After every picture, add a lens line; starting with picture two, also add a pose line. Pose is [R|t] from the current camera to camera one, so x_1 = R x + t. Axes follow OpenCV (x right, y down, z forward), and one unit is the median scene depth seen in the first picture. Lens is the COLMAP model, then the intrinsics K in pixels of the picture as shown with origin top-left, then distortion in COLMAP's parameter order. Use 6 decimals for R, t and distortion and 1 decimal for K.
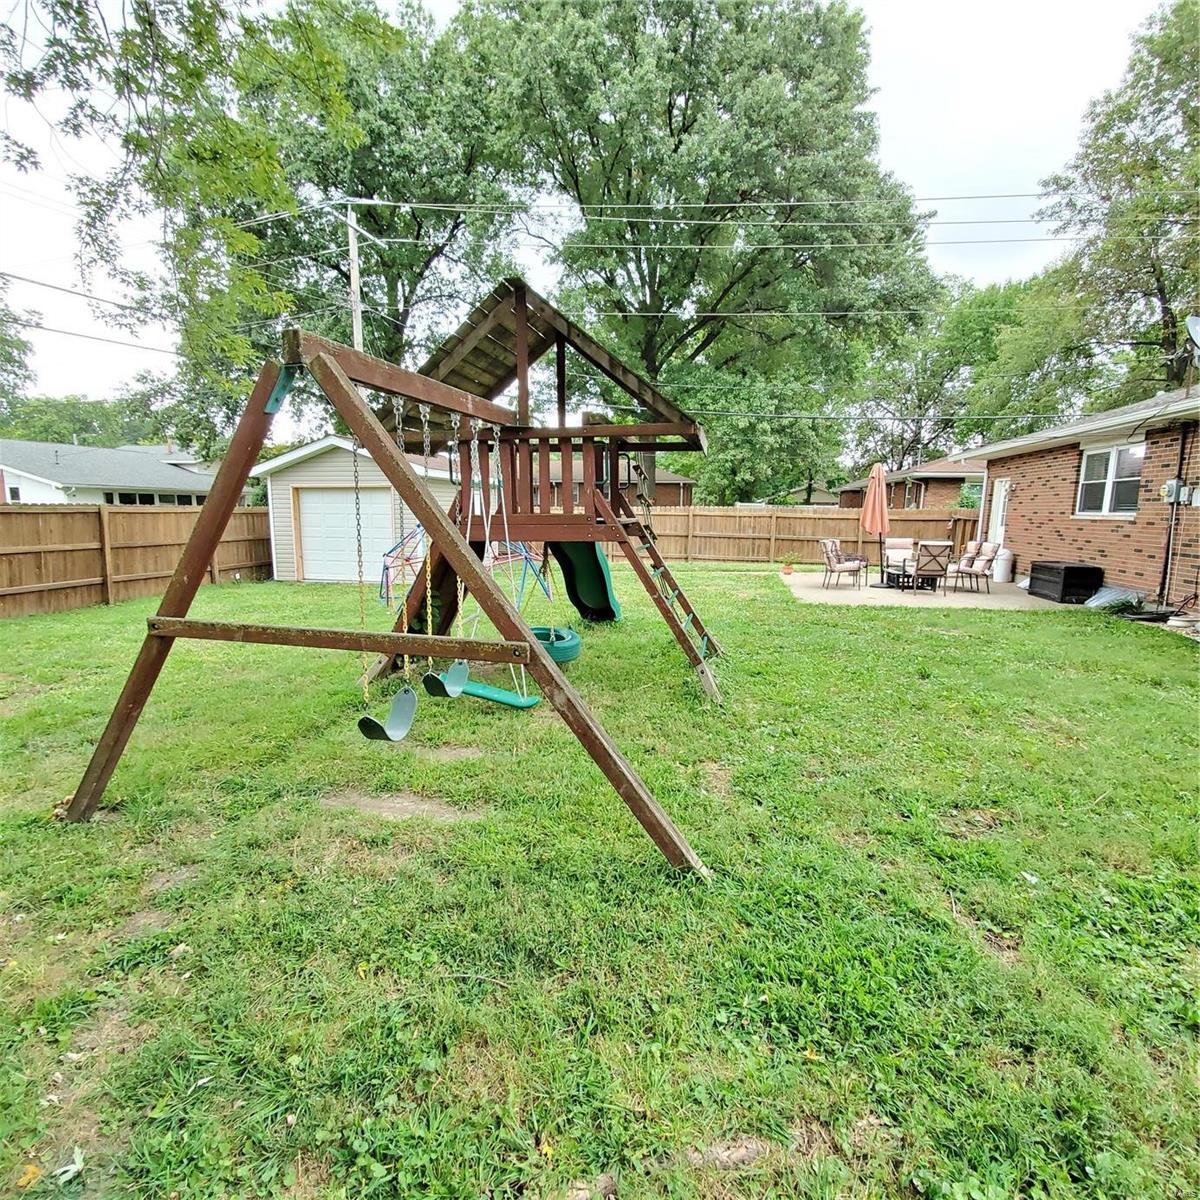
lens RADIAL K [[638.7, 0, 617.9], [0, 638.7, 604.4], [0, 0, 1]] dist [-0.004011, 0.000136]
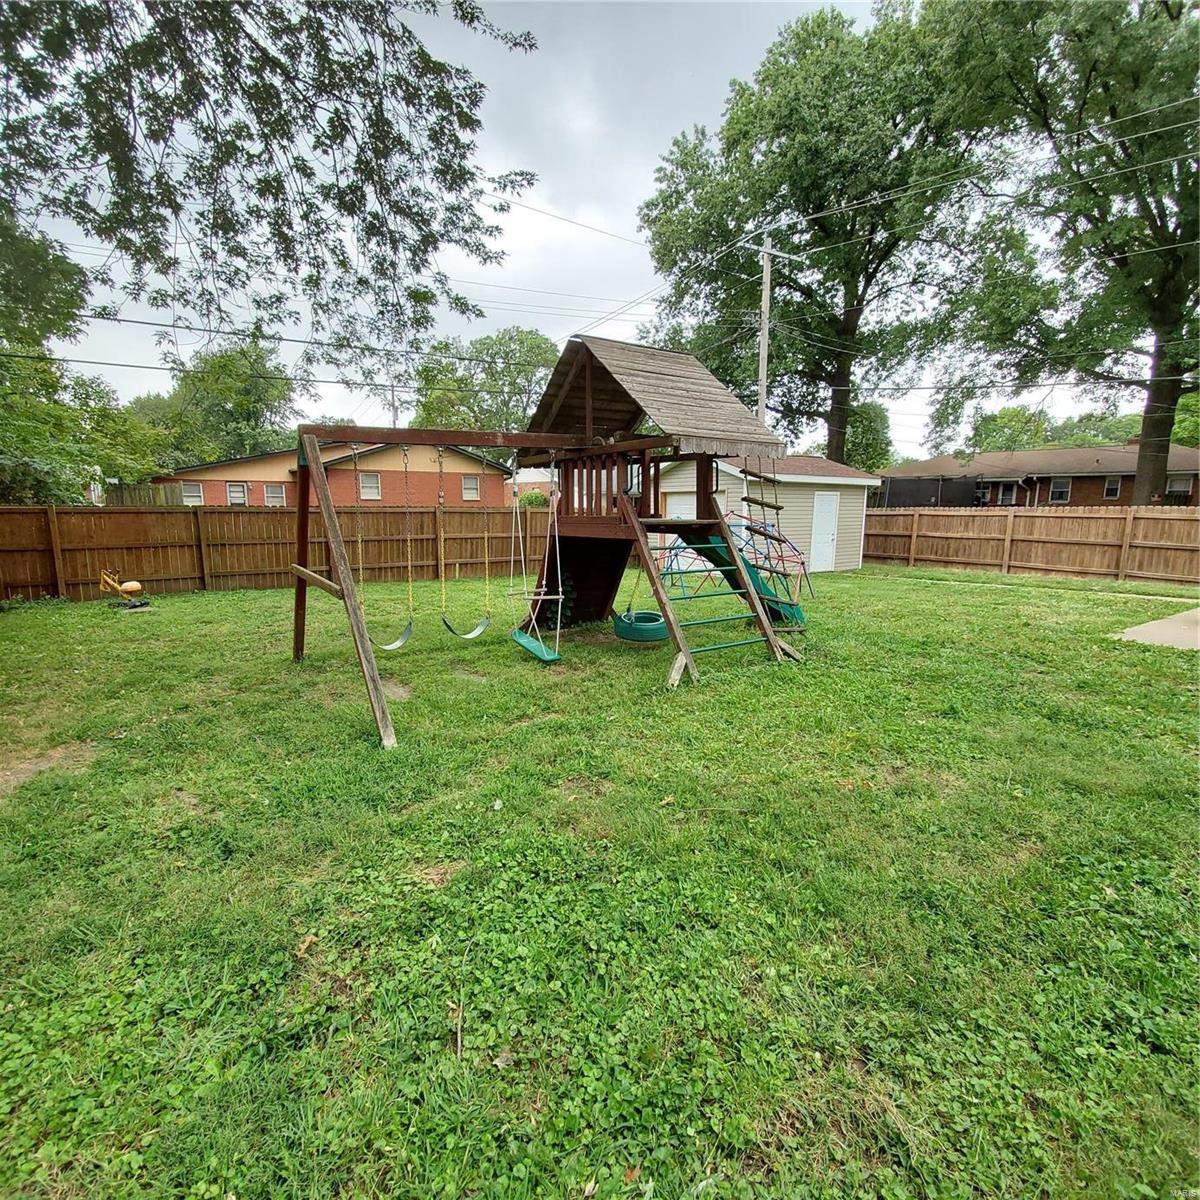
lens RADIAL K [[653.4, 0, 600.0], [0, 653.4, 600.0], [0, 0, 1]] dist [-0.000199, 0.000482]
pose [[0.715127, 0.094830, -0.692532, 0.164859], [-0.100930, 0.994381, 0.031940, -0.004378], [0.691670, 0.047056, 0.720679, 0.016229]]
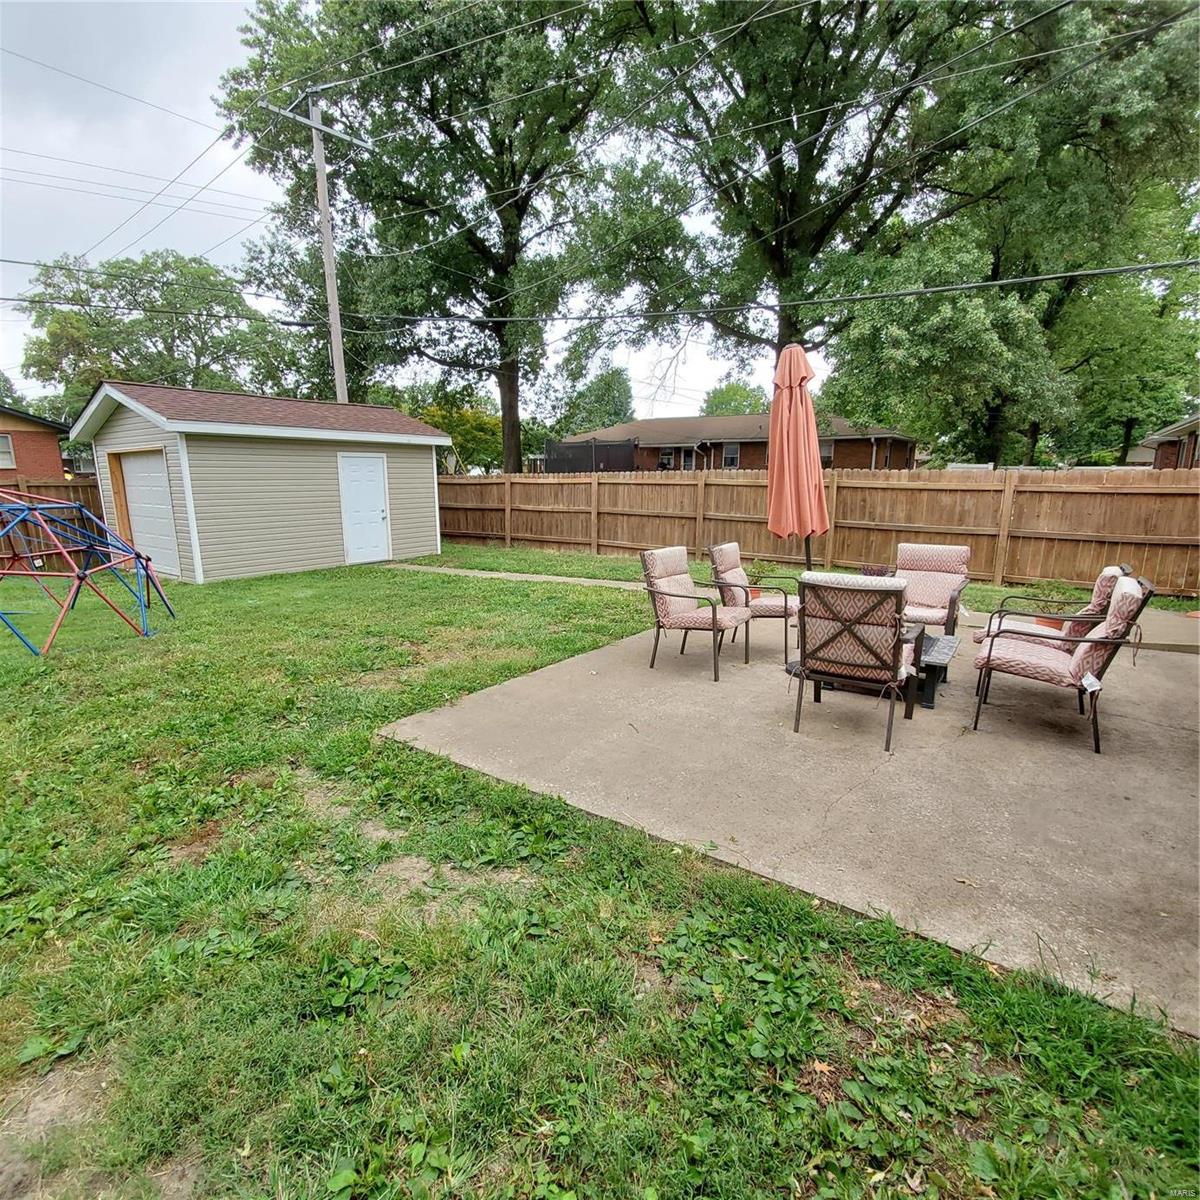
lens RADIAL K [[638.7, 0, 617.9], [0, 638.7, 604.4], [0, 0, 1]] dist [-0.004011, 0.000136]
pose [[0.907778, 0.074157, -0.412844, 0.239478], [-0.052800, 0.996621, 0.062920, -0.044932], [0.416115, -0.035319, 0.908626, 0.304744]]
